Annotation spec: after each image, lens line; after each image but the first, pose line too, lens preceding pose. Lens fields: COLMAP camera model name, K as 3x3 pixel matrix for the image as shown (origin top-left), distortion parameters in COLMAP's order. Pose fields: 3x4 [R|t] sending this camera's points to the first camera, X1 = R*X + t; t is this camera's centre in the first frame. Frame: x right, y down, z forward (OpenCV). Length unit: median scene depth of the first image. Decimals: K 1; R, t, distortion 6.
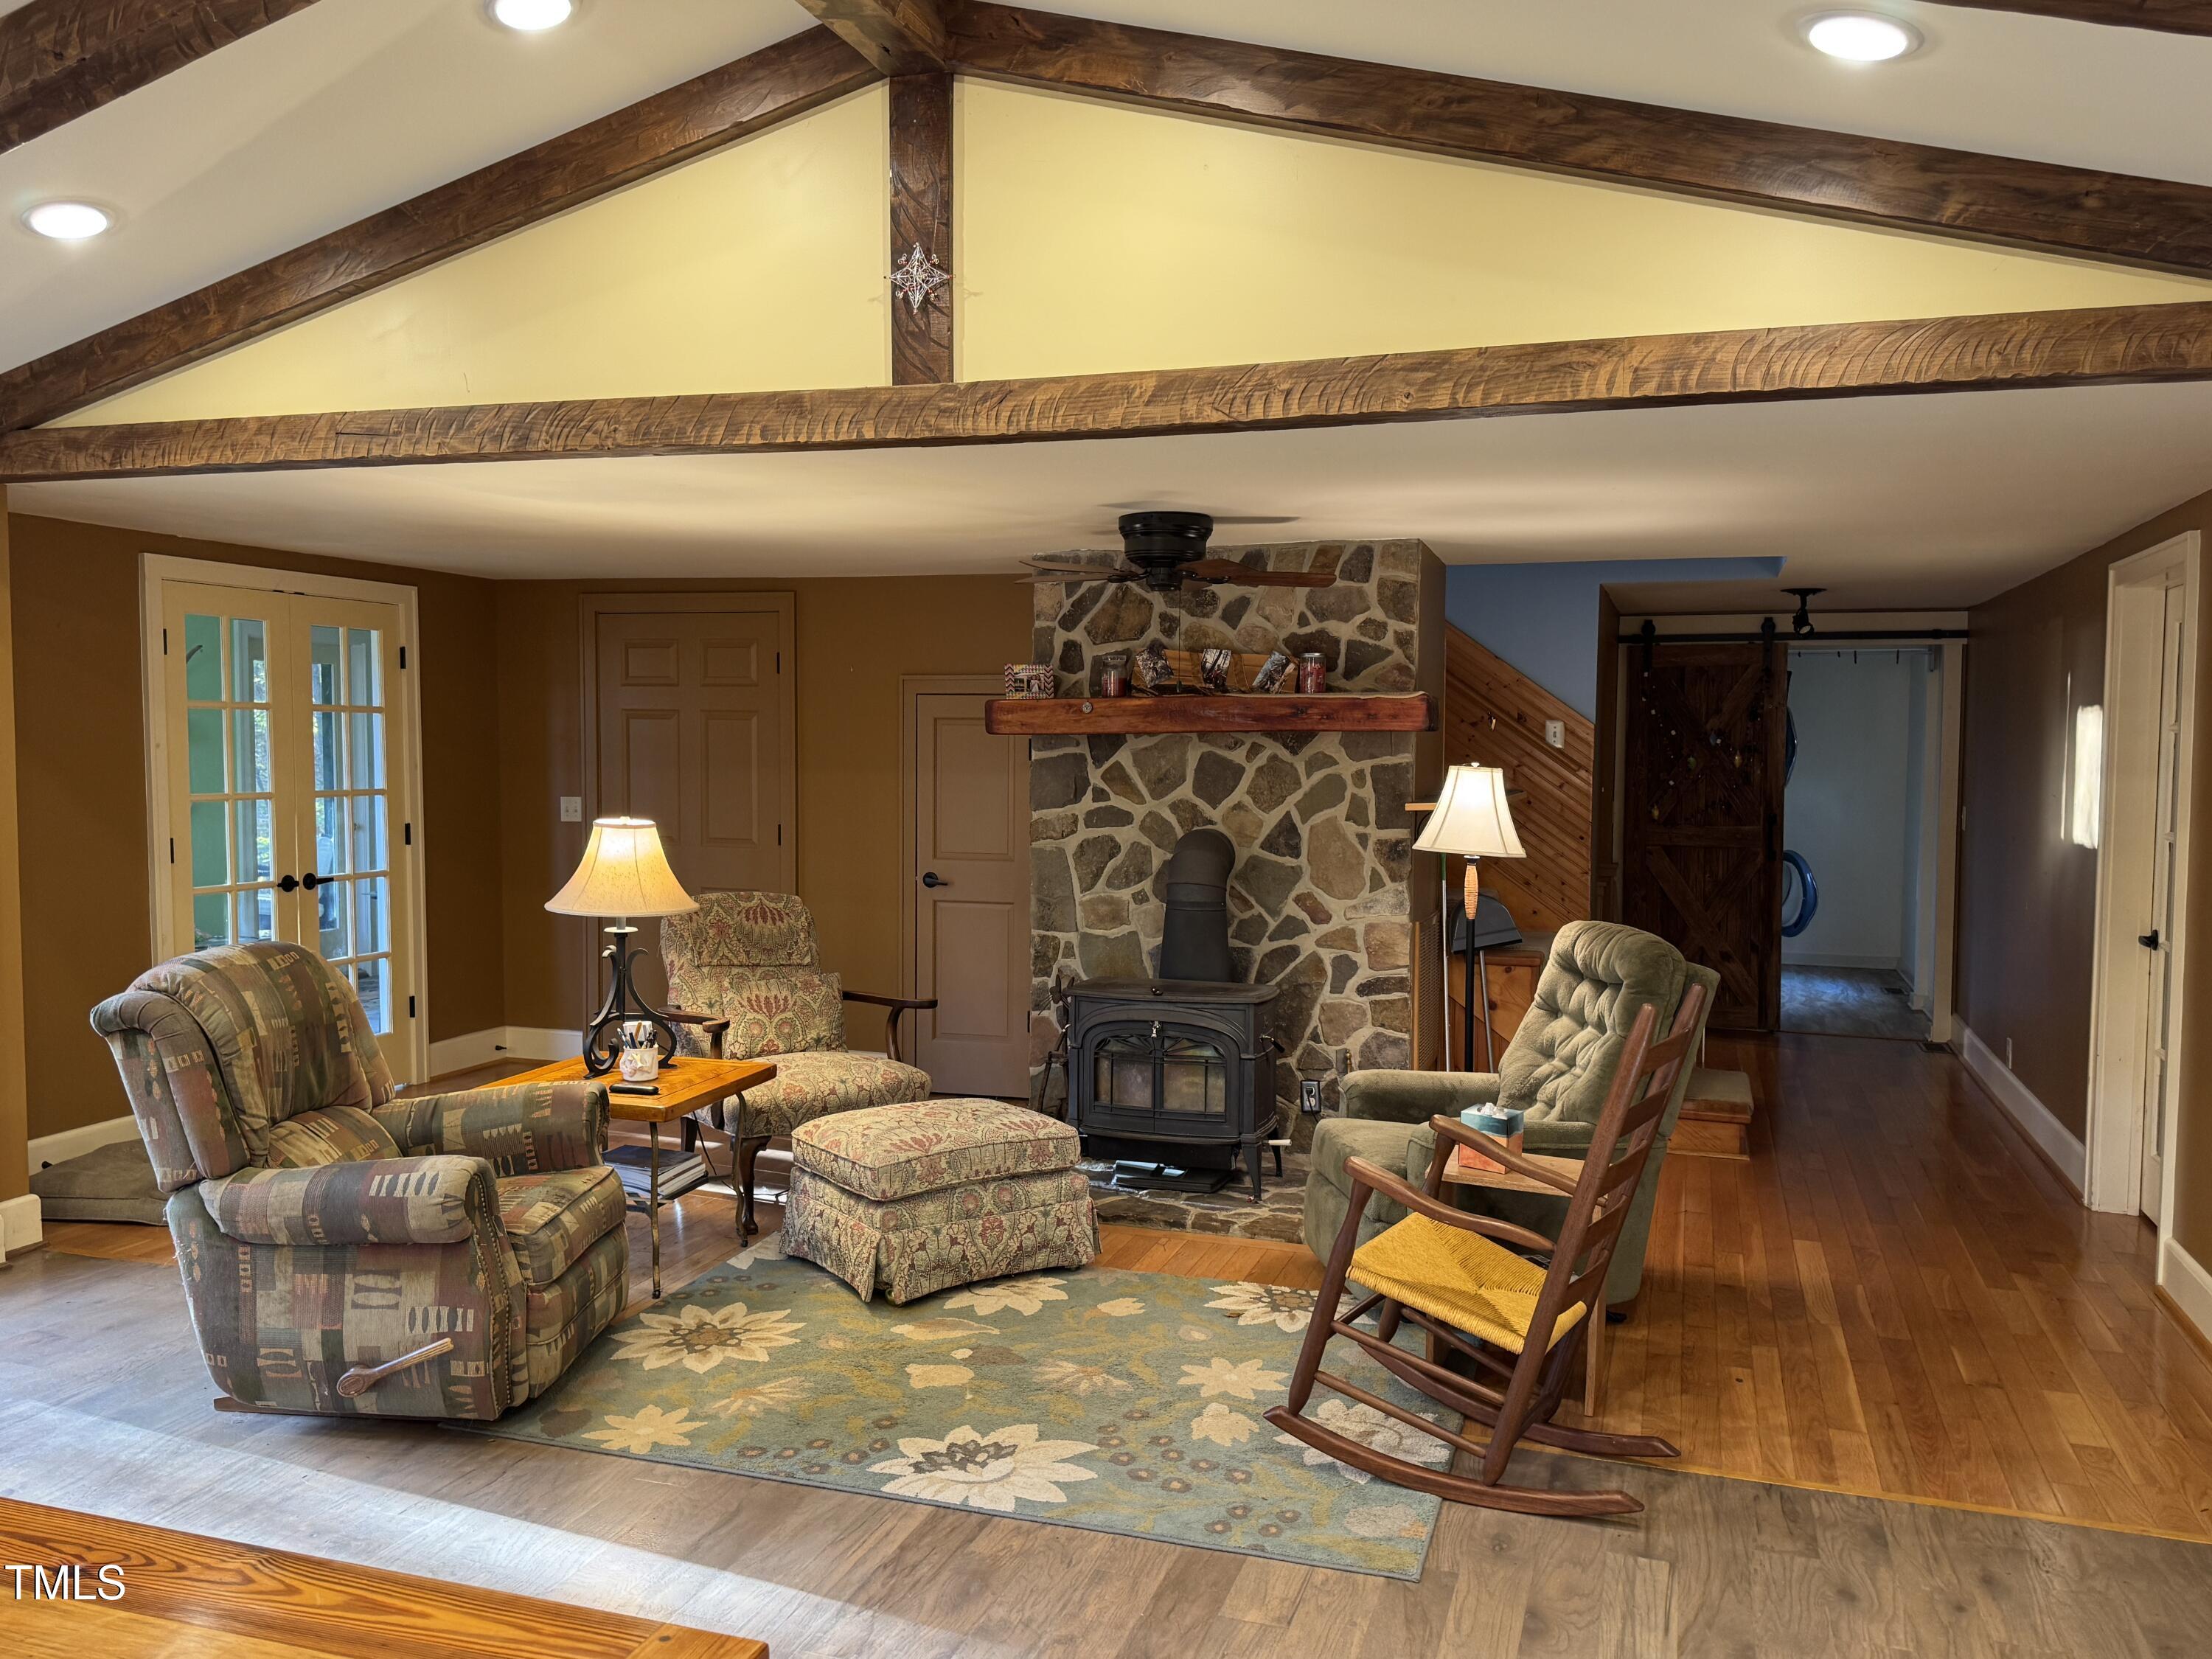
lens RADIAL K [[1731.6, 0, 1106.2], [0, 1731.6, 832.5], [0, 0, 1]] dist [0.043747, -0.069170]
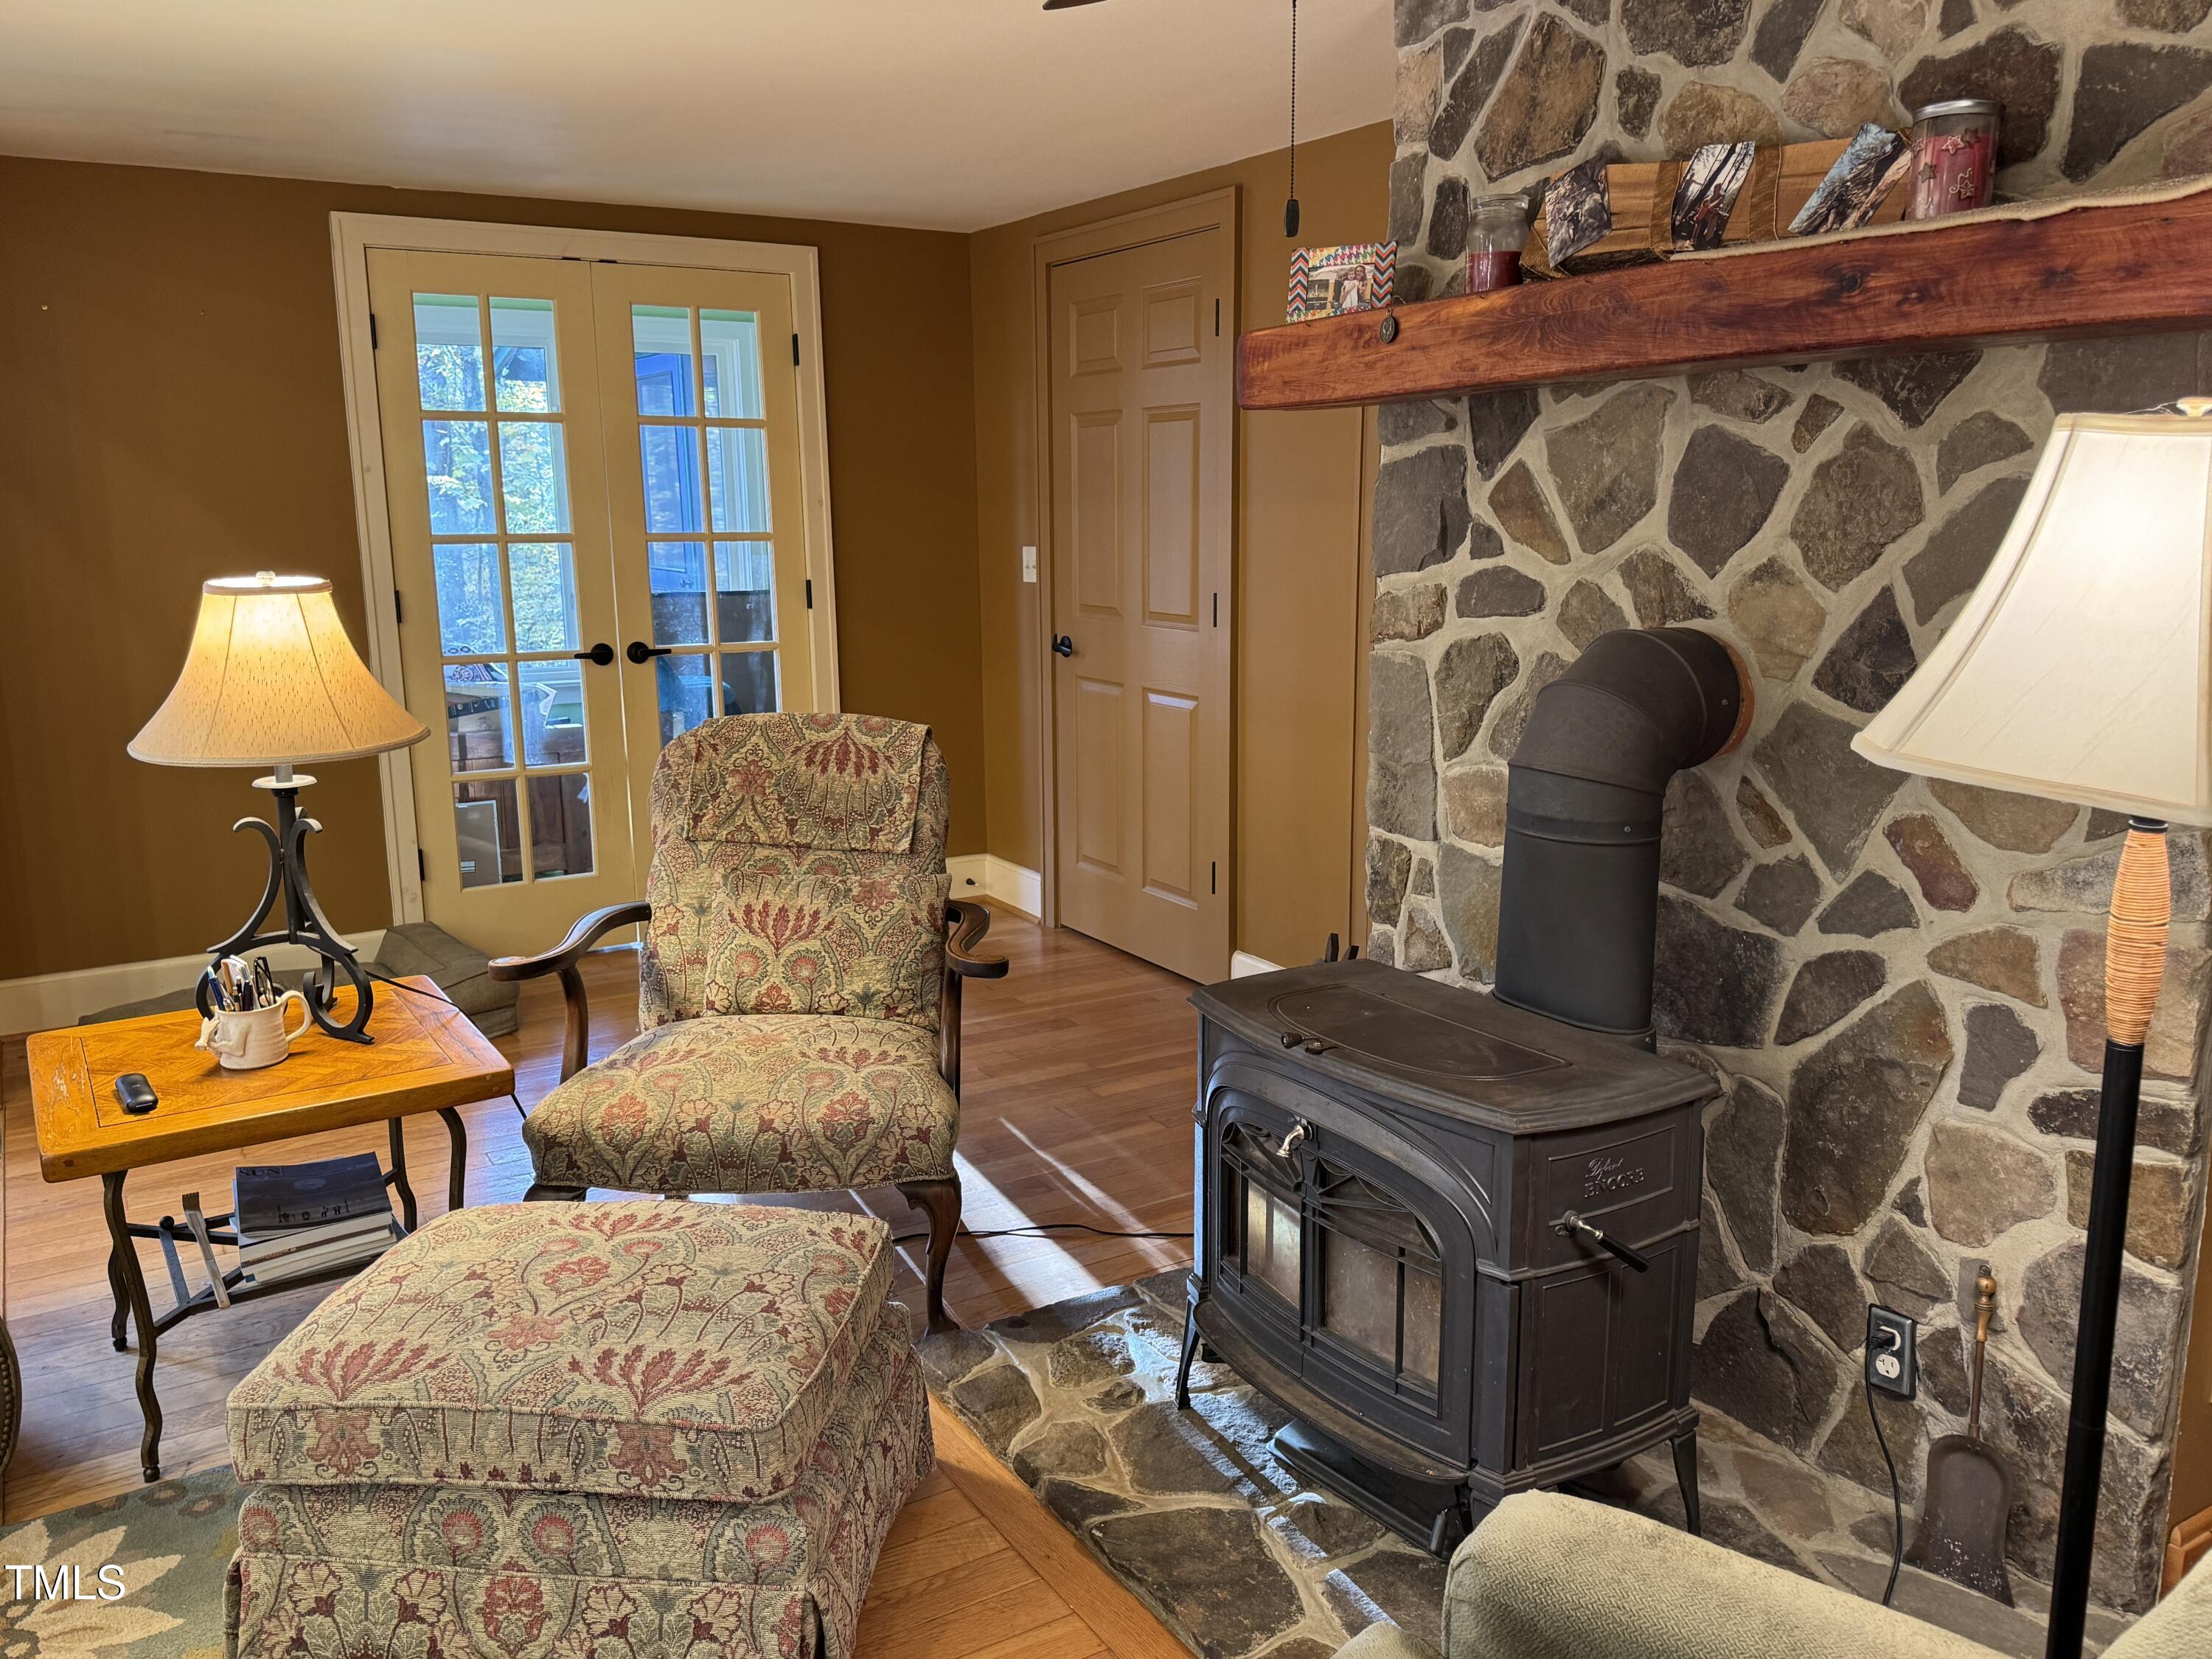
lens RADIAL K [[1731.6, 0, 1090.2], [0, 1731.6, 833.4], [0, 0, 1]] dist [0.043747, -0.069170]
pose [[0.761798, 0.111849, -0.638086, 0.215114], [-0.022425, 0.988945, 0.146577, -0.011056], [0.647427, -0.097353, 0.755884, 0.613285]]
